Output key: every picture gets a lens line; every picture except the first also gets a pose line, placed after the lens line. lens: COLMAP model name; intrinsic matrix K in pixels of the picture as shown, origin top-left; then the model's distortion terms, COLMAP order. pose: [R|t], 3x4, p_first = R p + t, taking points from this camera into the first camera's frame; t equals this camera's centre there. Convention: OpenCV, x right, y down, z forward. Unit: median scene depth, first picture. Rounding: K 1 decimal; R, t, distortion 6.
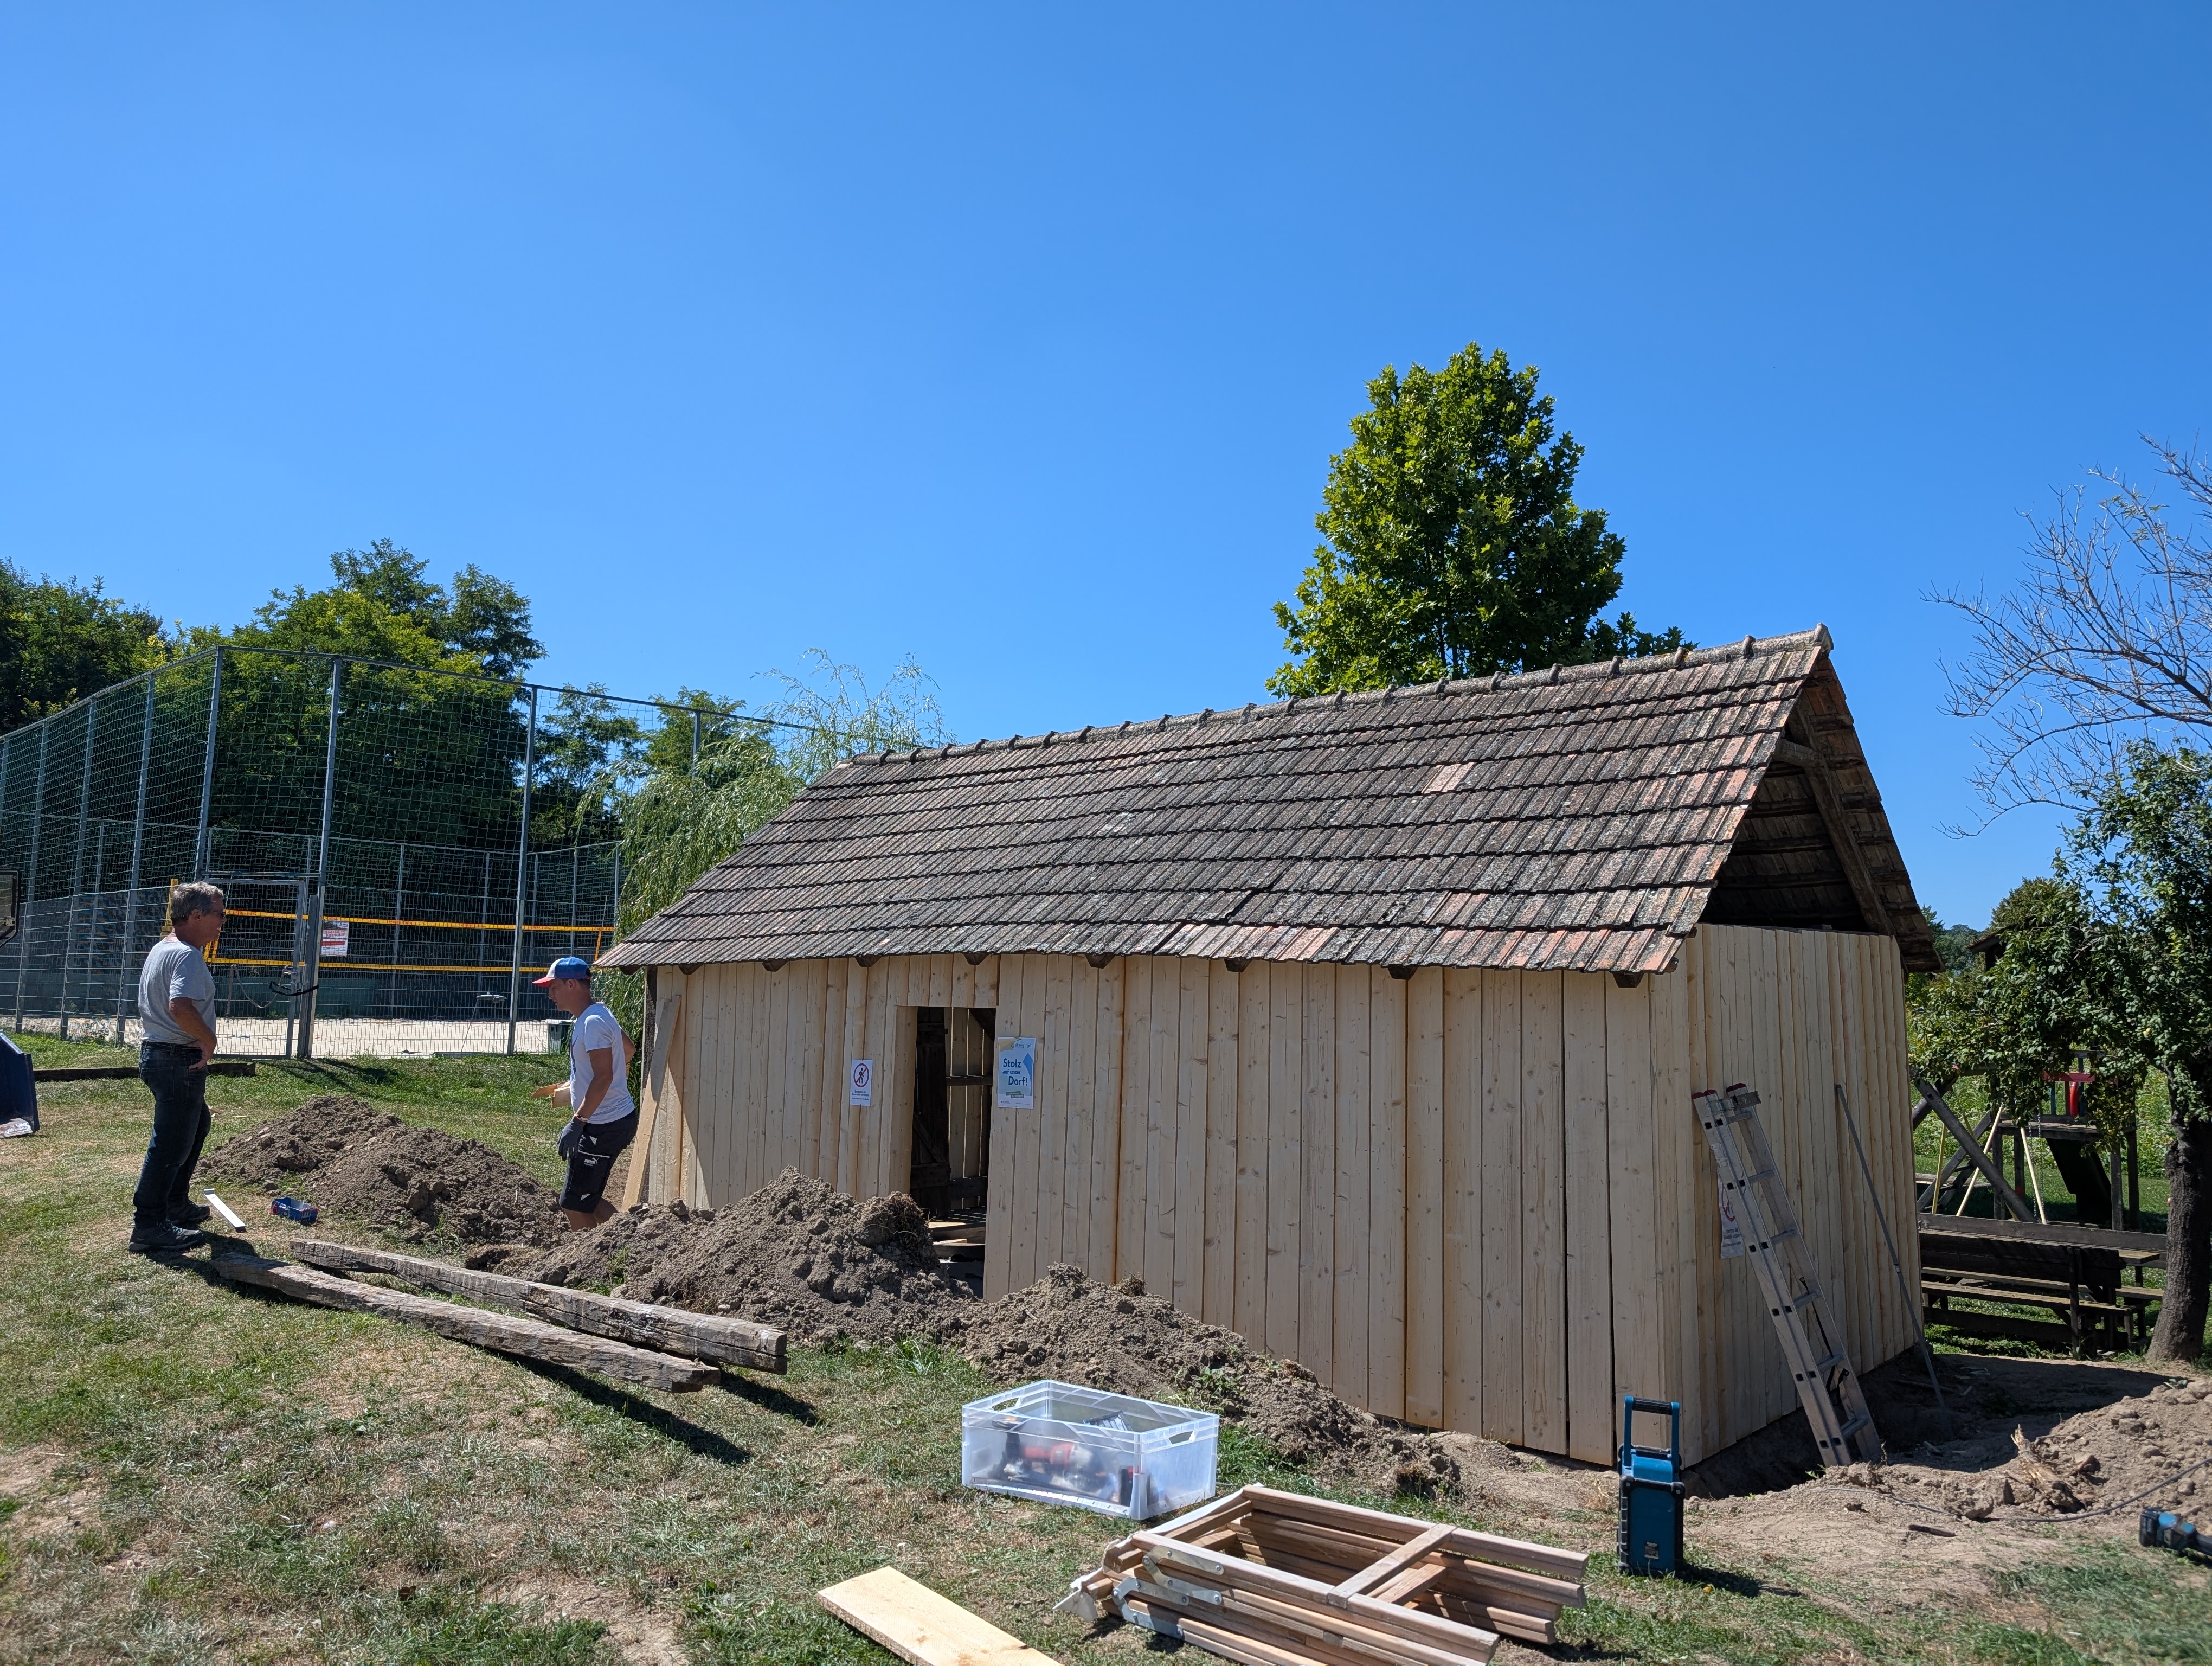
lens RADIAL K [[1639.4, 0, 1094.9], [0, 1639.4, 819.6], [0, 0, 1]] dist [0.010636, 0.006467]
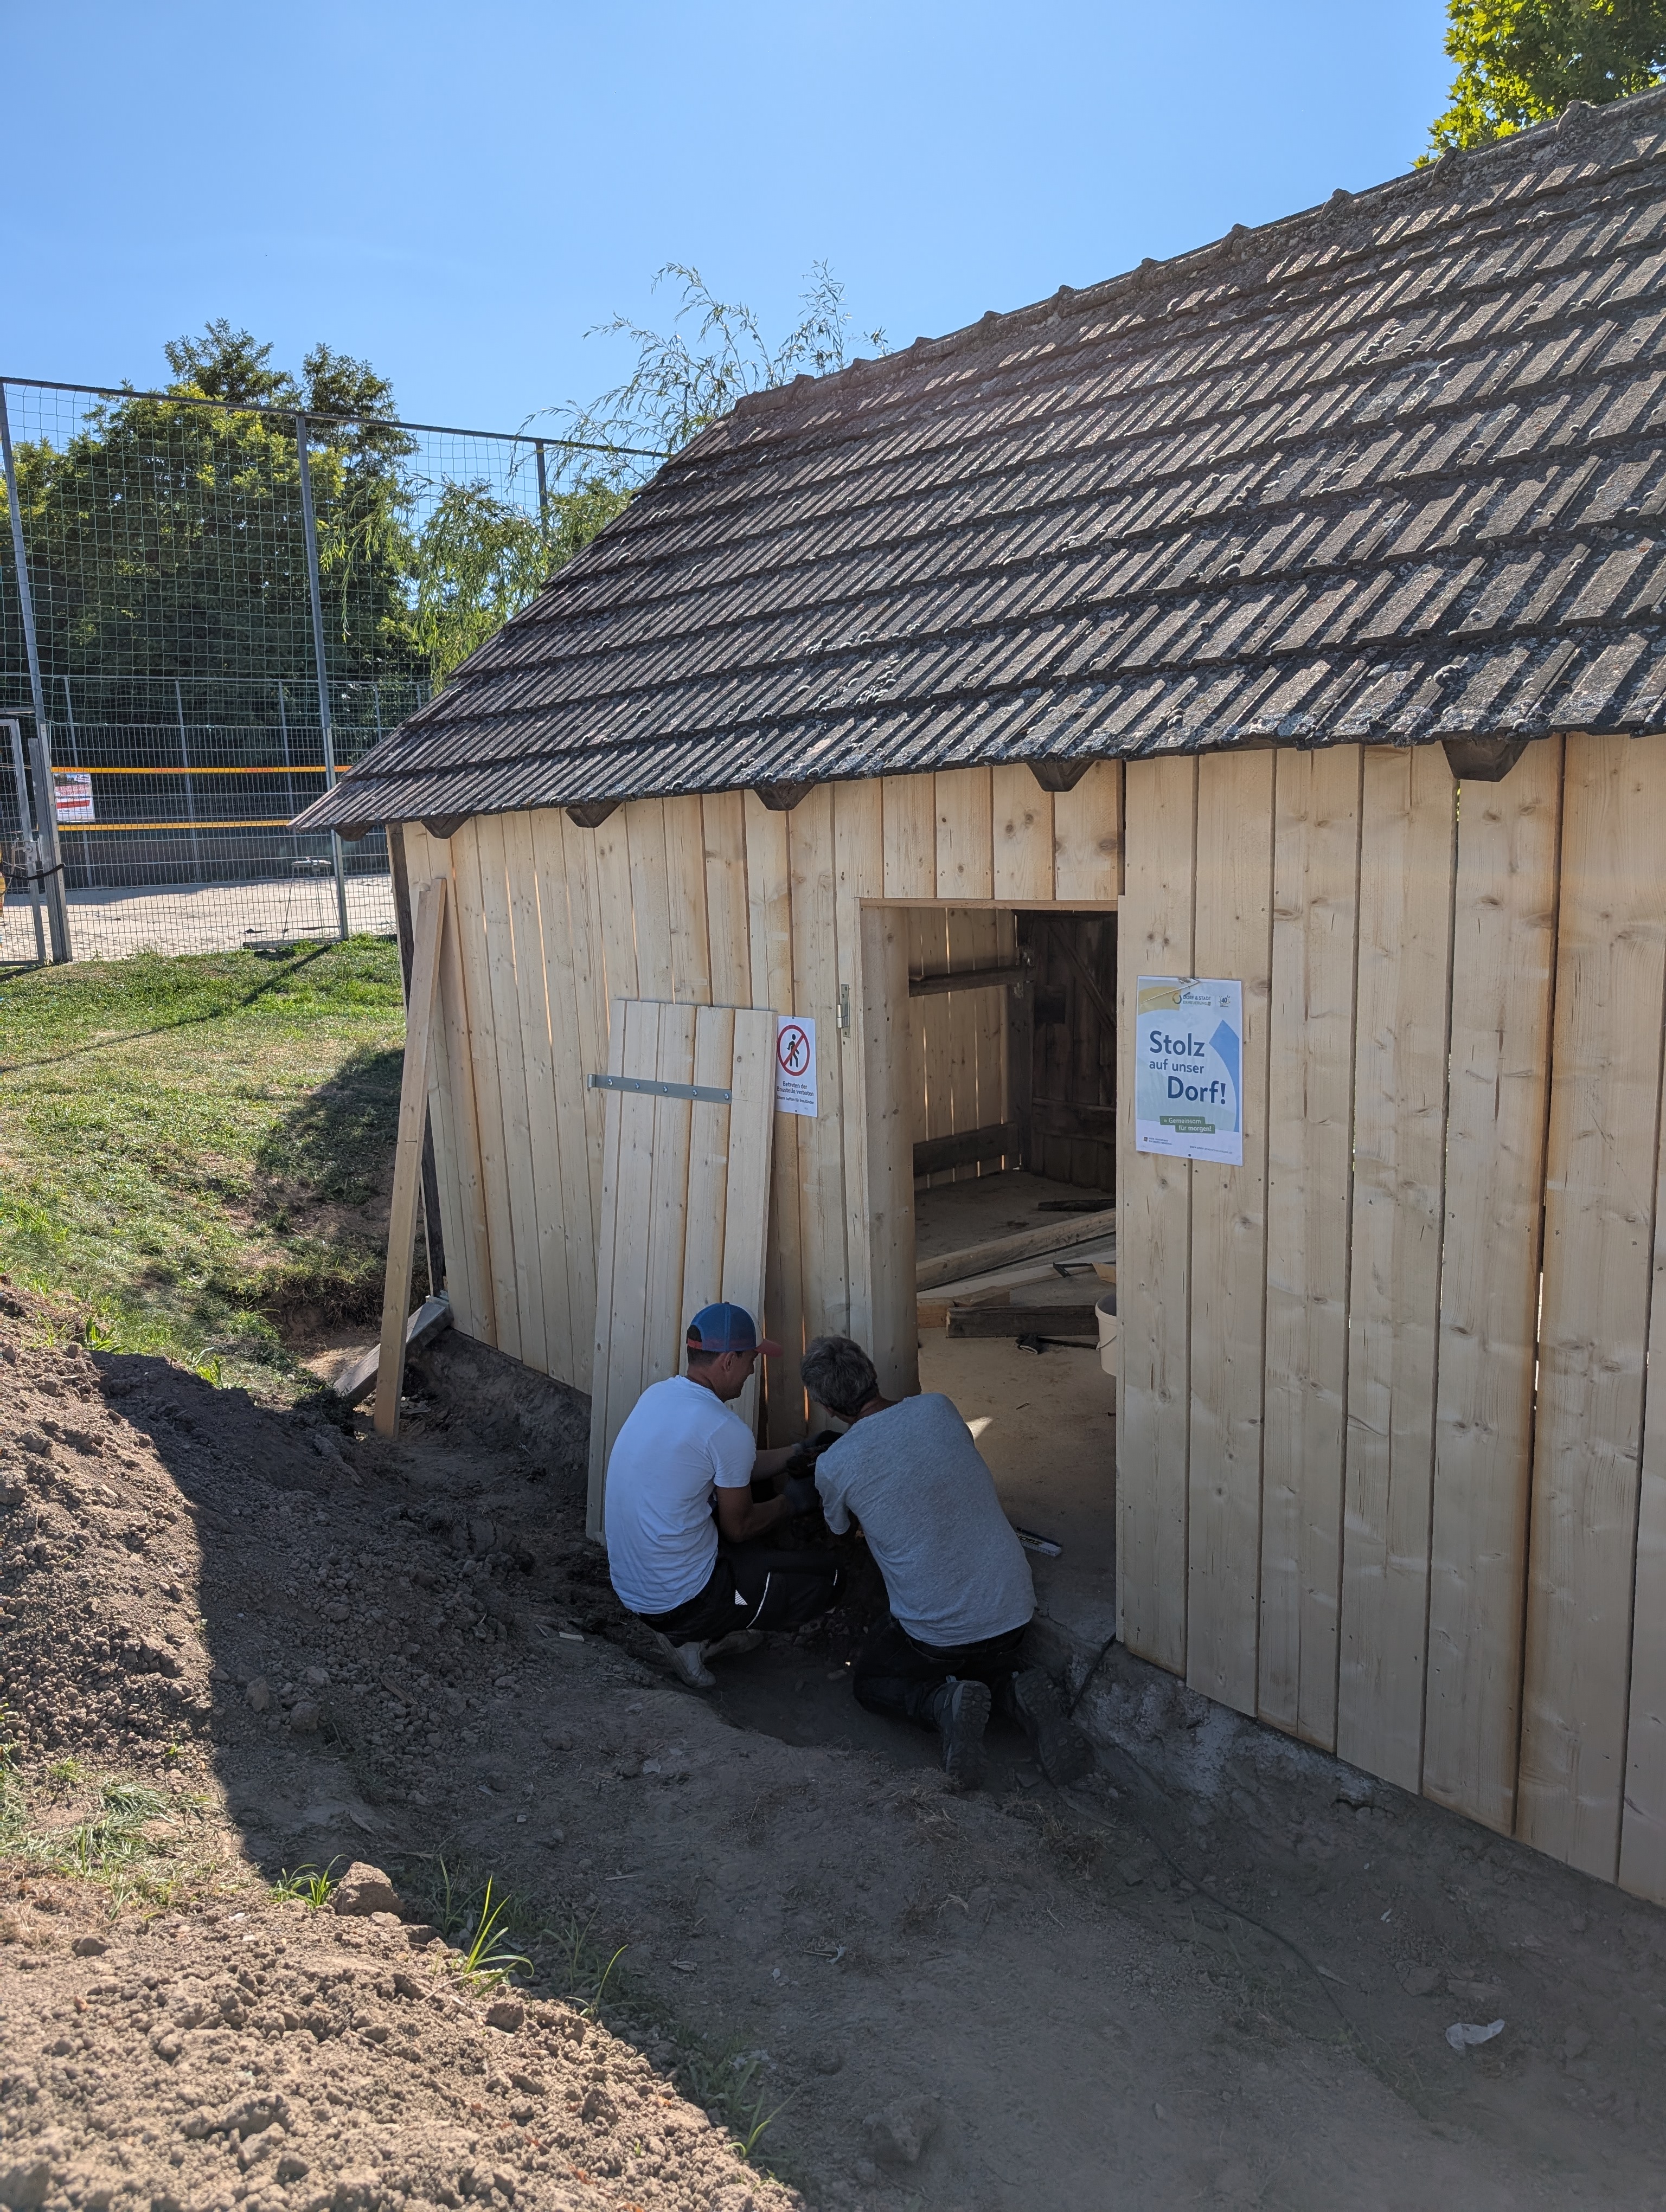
lens RADIAL K [[1639.4, 0, 835.1], [0, 1639.4, 1086.2], [0, 0, 1]] dist [0.010636, 0.006467]
pose [[0.990554, -0.036450, -0.132186, -0.015193], [0.070876, 0.961357, 0.266025, 0.009698], [0.117381, -0.272881, 0.954860, 0.119582]]
